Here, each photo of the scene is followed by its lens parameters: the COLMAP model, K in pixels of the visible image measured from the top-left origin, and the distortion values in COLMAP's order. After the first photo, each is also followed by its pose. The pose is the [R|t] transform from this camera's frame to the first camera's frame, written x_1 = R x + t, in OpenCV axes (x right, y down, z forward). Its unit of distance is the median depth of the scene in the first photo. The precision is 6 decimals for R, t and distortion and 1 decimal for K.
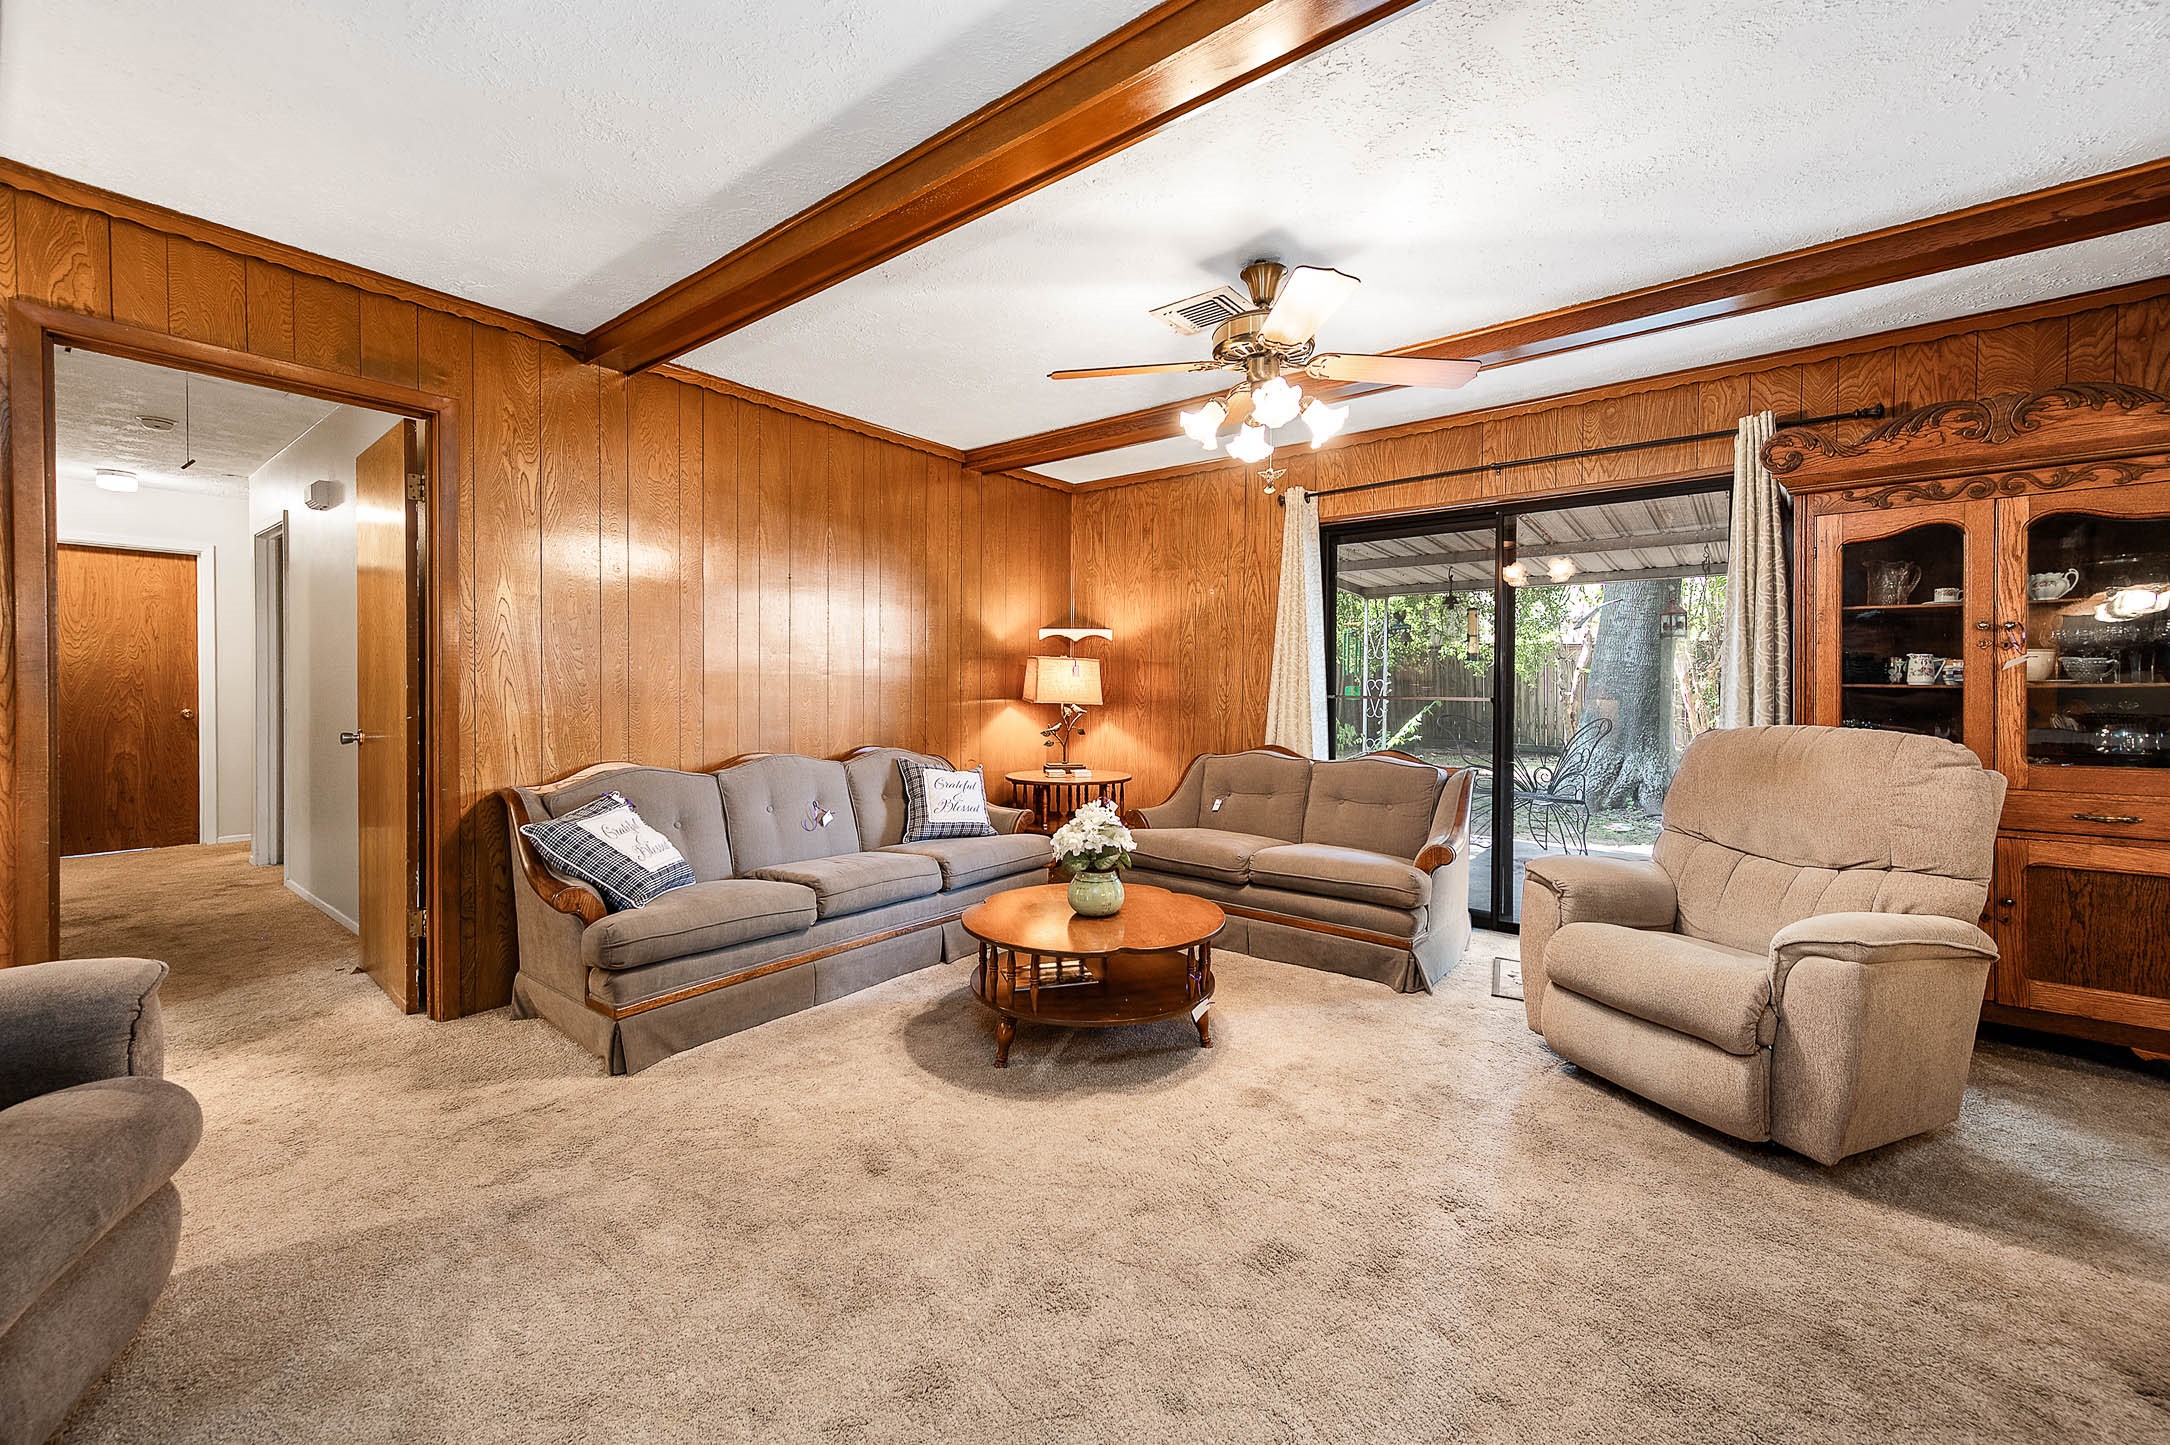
lens RADIAL K [[866.6, 0, 1080.9], [0, 866.6, 699.8], [0, 0, 1]] dist [0.012660, -0.000323]
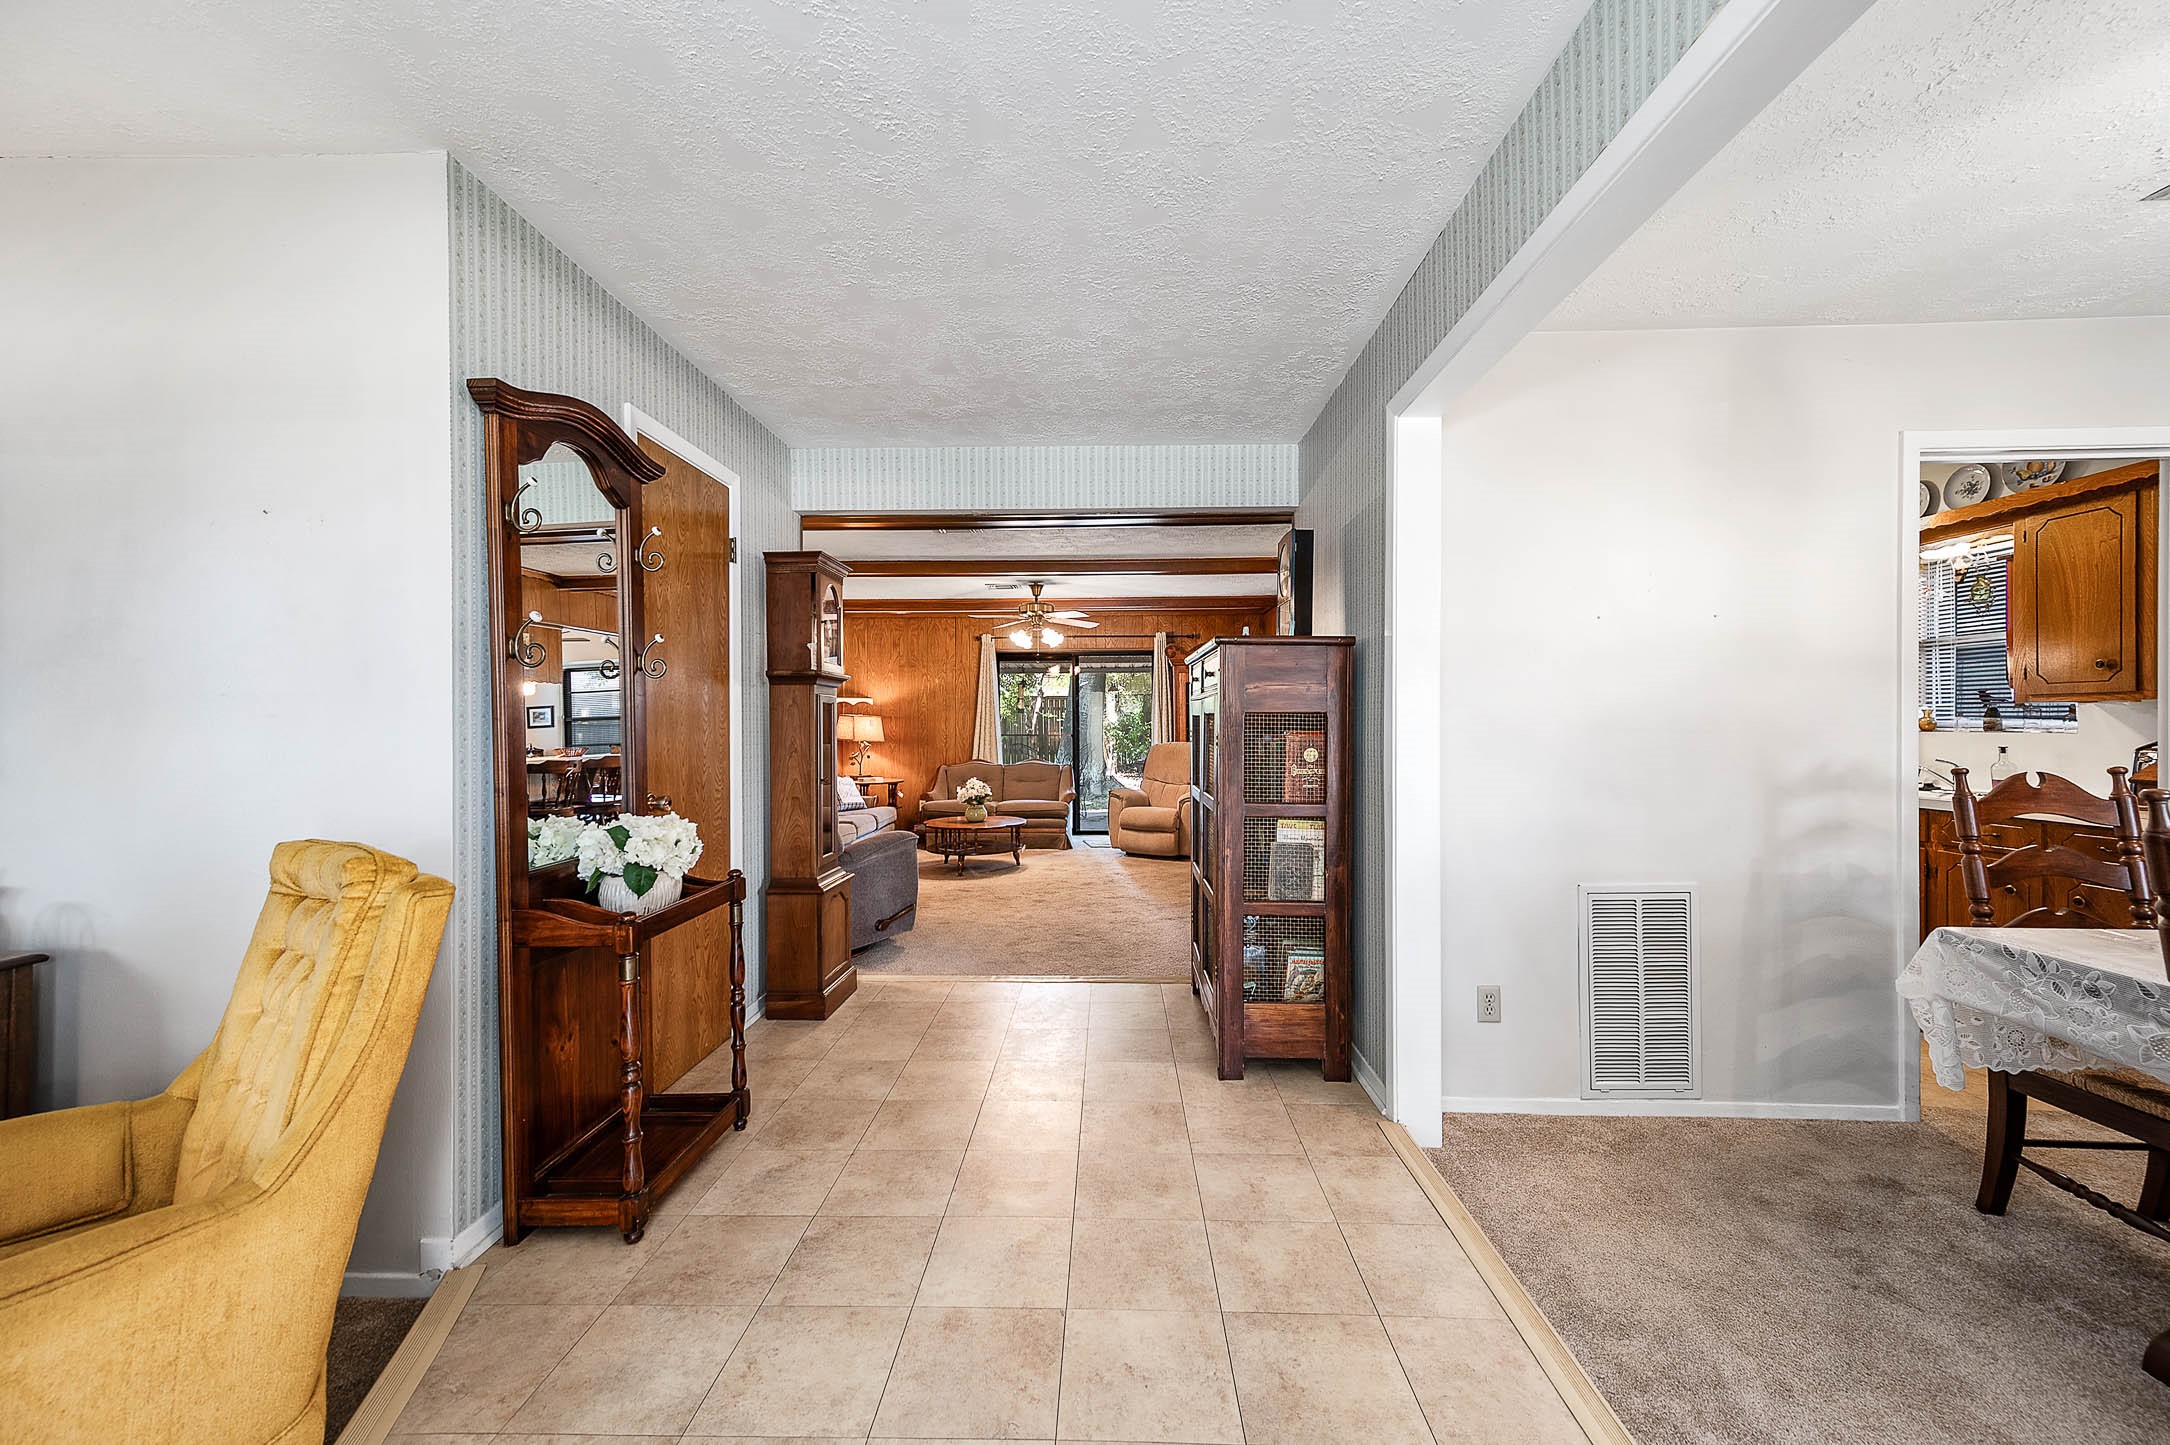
lens RADIAL K [[885.6, 0, 1085.0], [0, 885.6, 722.5], [0, 0, 1]] dist [0.000585, -0.000022]
pose [[0.804804, -0.008899, 0.593473, -1.211031], [0.017323, 0.999814, -0.008500, -0.017439], [-0.593287, 0.017121, 0.804809, -1.237829]]
